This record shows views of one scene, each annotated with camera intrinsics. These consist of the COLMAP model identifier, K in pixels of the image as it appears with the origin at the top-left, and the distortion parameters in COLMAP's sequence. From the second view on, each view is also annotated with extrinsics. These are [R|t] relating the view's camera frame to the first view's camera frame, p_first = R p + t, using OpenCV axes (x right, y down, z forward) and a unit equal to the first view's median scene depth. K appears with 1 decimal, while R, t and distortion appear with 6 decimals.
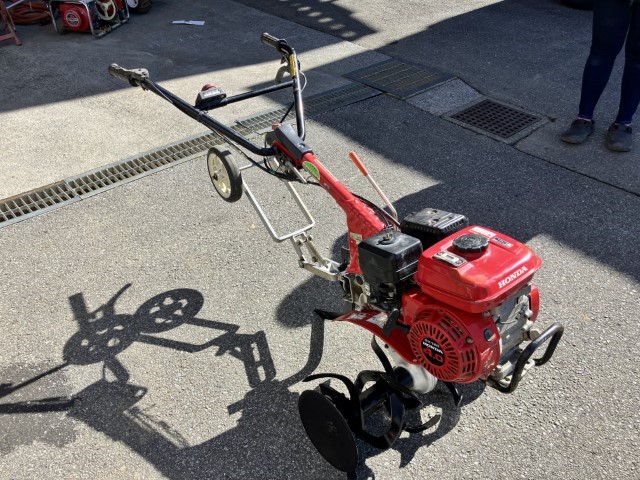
lens RADIAL K [[534.8, 0, 321.9], [0, 534.8, 226.1], [0, 0, 1]] dist [0.006795, 0.000642]
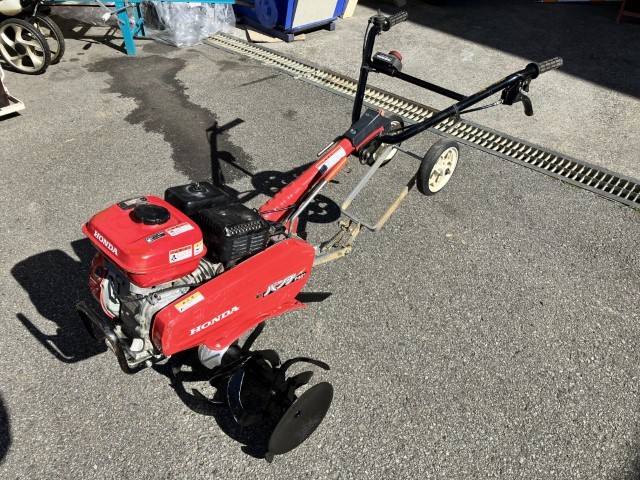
lens RADIAL K [[534.8, 0, 321.9], [0, 534.8, 226.1], [0, 0, 1]] dist [0.006795, 0.000642]
pose [[0.147773, 0.627415, -0.764535, 0.766302], [-0.597561, 0.672612, 0.436479, -0.407161], [0.788089, 0.392356, 0.474312, 0.529158]]
